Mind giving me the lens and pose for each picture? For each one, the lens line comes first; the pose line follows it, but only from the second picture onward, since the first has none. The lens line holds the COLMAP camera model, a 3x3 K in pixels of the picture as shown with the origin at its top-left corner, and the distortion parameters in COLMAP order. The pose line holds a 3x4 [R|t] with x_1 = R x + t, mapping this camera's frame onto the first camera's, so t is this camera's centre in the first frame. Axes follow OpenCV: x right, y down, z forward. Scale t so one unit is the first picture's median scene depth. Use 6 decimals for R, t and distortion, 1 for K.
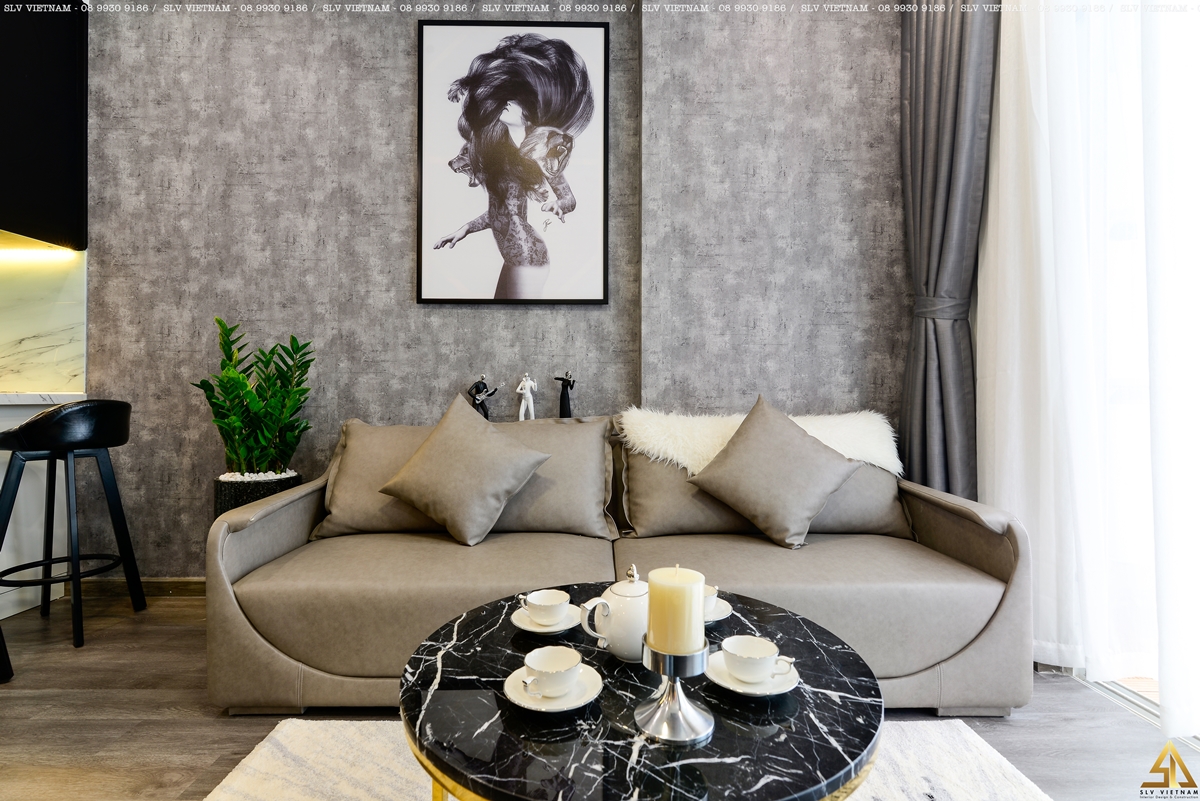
lens RADIAL K [[561.1, 0, 600.8], [0, 561.1, 395.6], [0, 0, 1]] dist [0.000016, 0.000601]
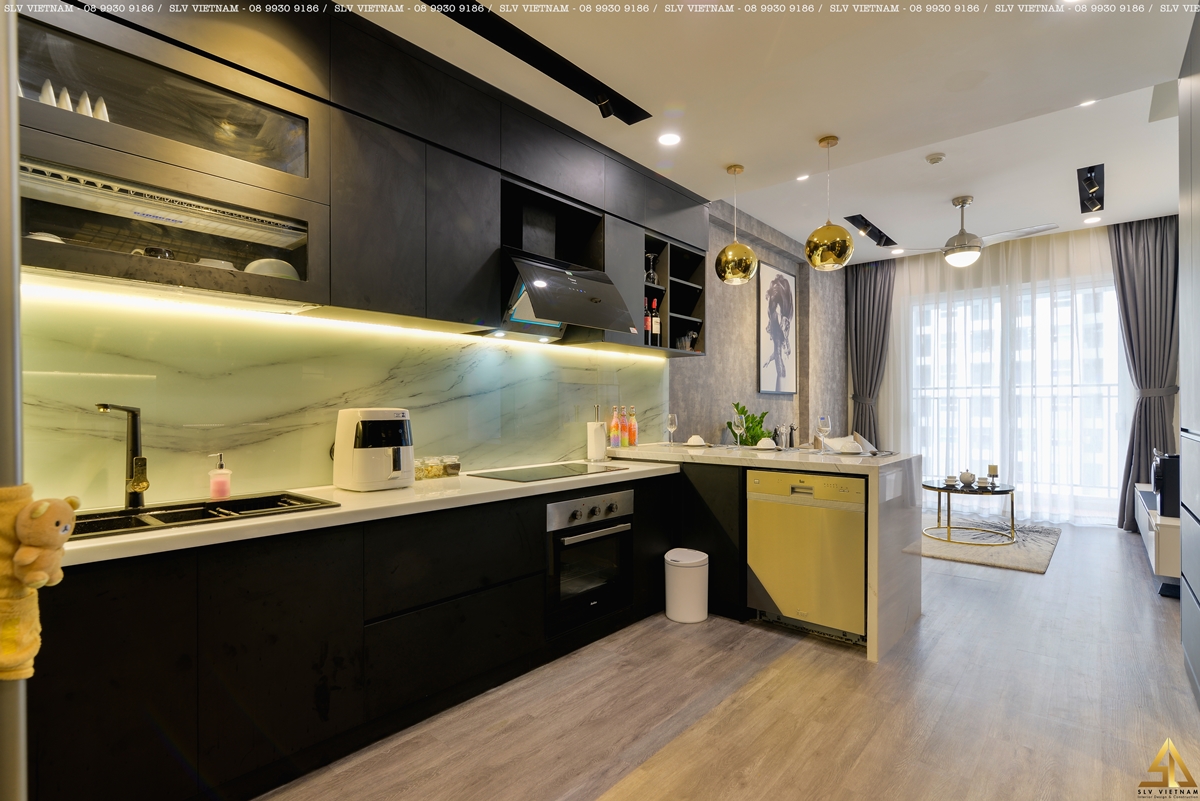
lens RADIAL K [[552.9, 0, 597.2], [0, 552.9, 419.7], [0, 0, 1]] dist [-0.013083, 0.000067]
pose [[0.683166, -0.019765, 0.729996, -2.290606], [0.004874, 0.999735, 0.022507, -0.110647], [-0.730247, -0.011818, 0.683081, 0.009840]]
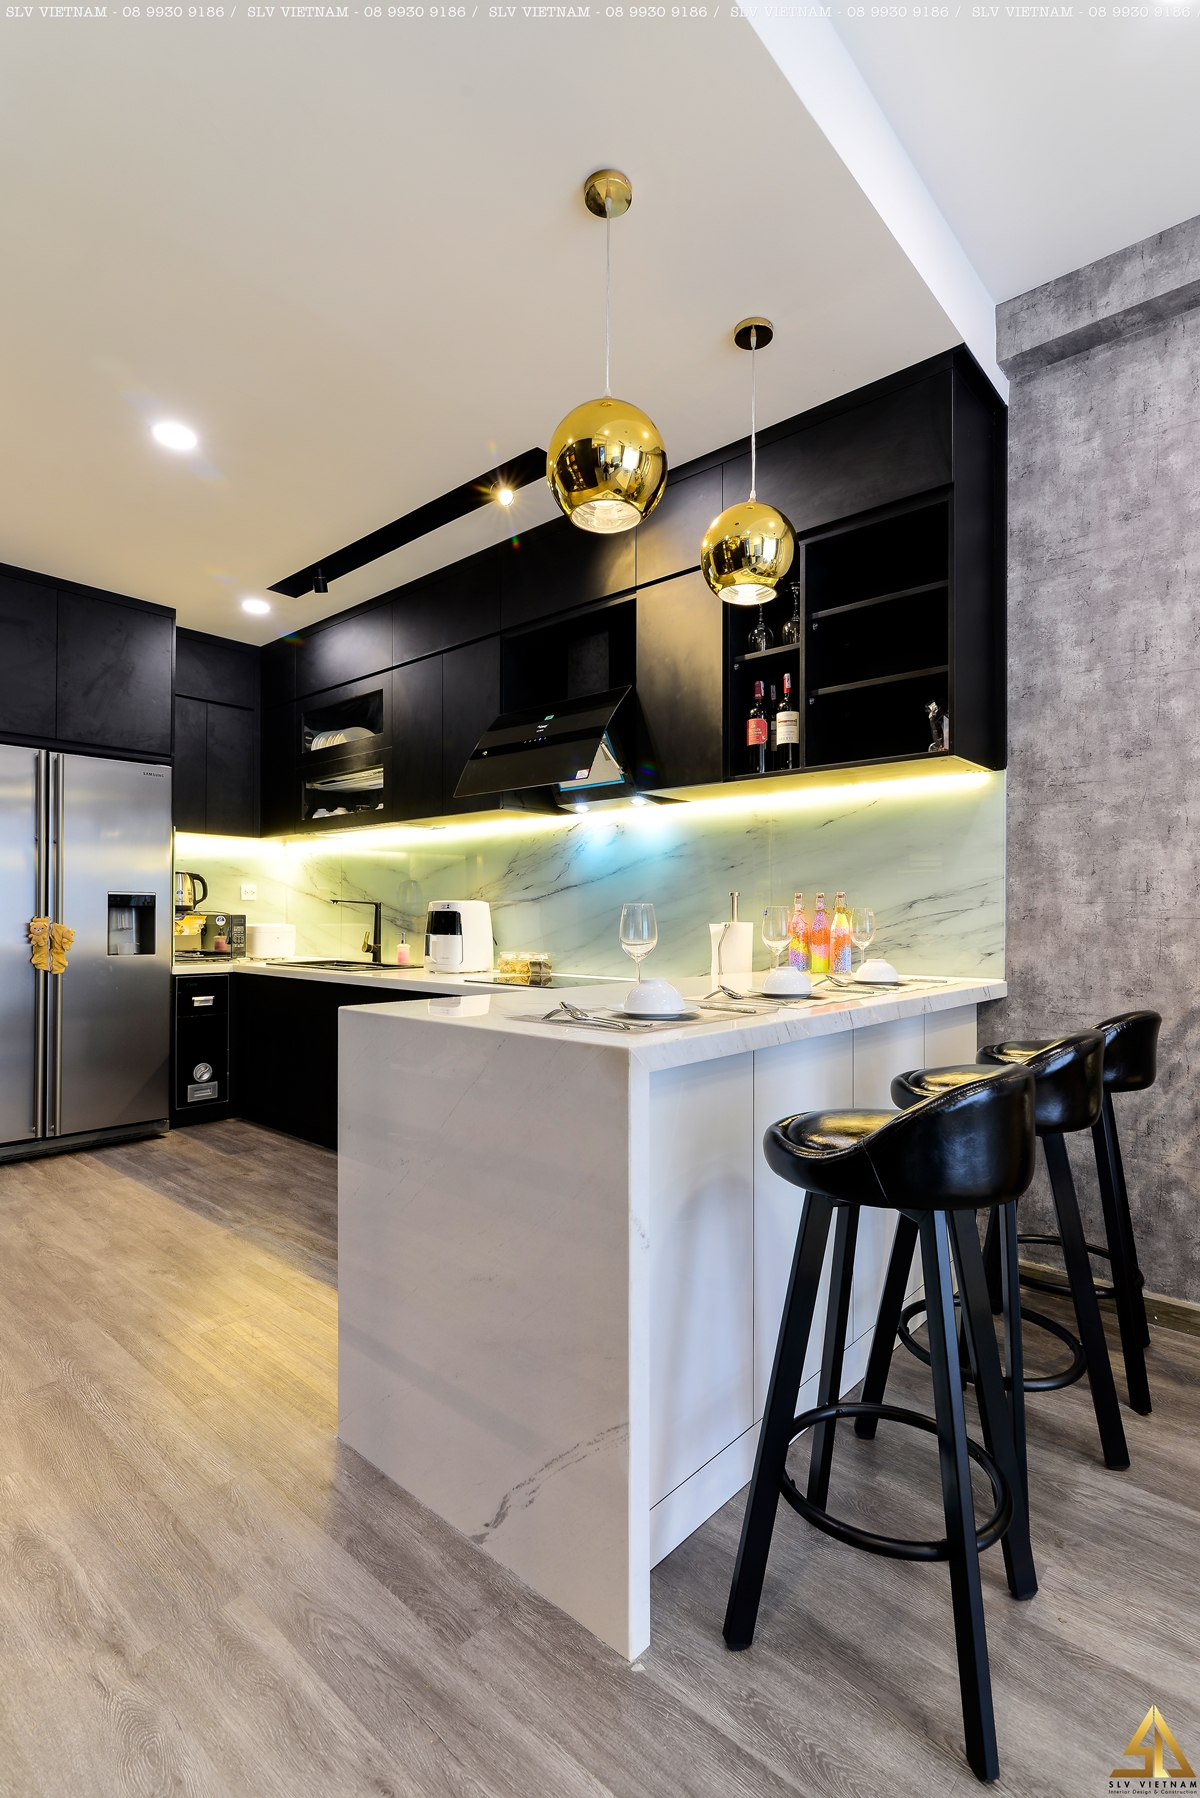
lens RADIAL K [[828.4, 0, 660.0], [0, 828.4, 934.0], [0, 0, 1]] dist [-0.013083, 0.000067]
pose [[0.764399, 0.011303, -0.644645, -0.595417], [-0.006879, 0.999932, 0.009376, -0.066597], [0.644707, -0.002732, 0.764425, -0.028144]]
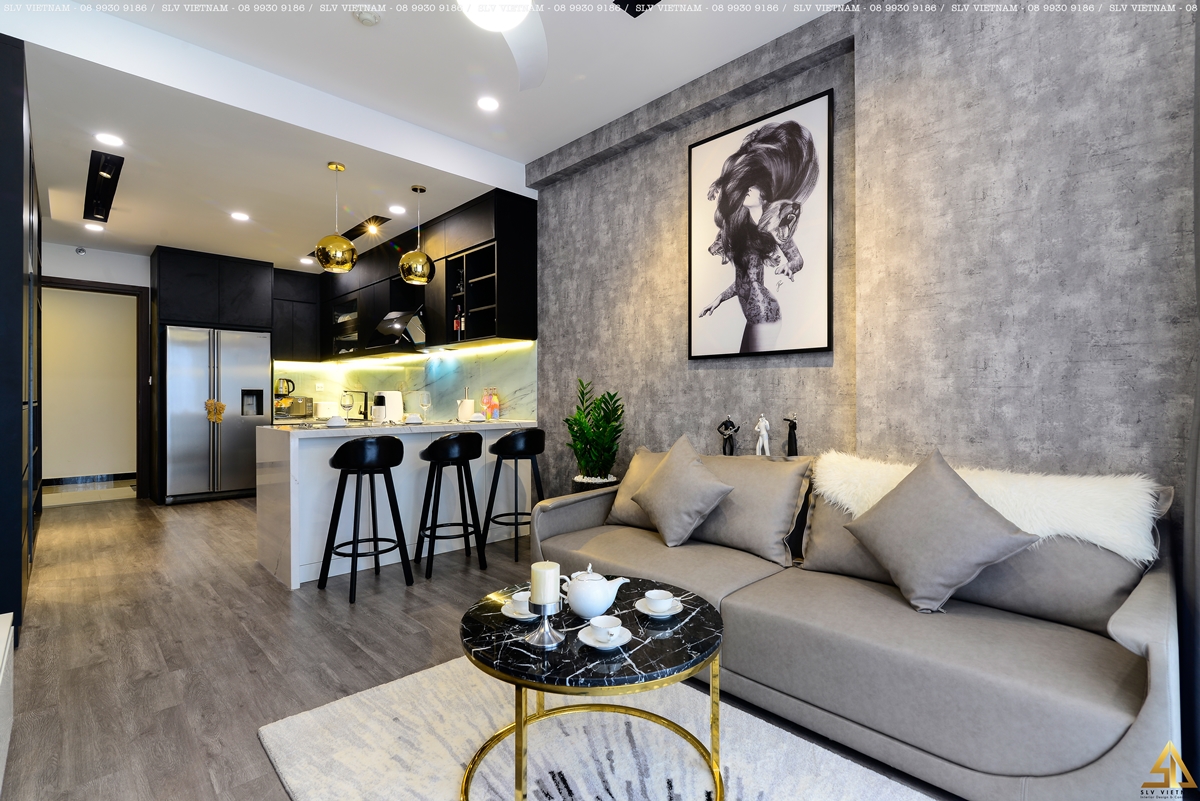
lens RADIAL K [[555.0, 0, 596.7], [0, 555.0, 393.9], [0, 0, 1]] dist [0.009965, -0.000275]
pose [[0.688820, -0.010530, -0.724856, 0.471816], [0.007315, 0.999945, -0.007575, -0.075322], [0.724895, -0.000085, 0.688859, -0.061640]]
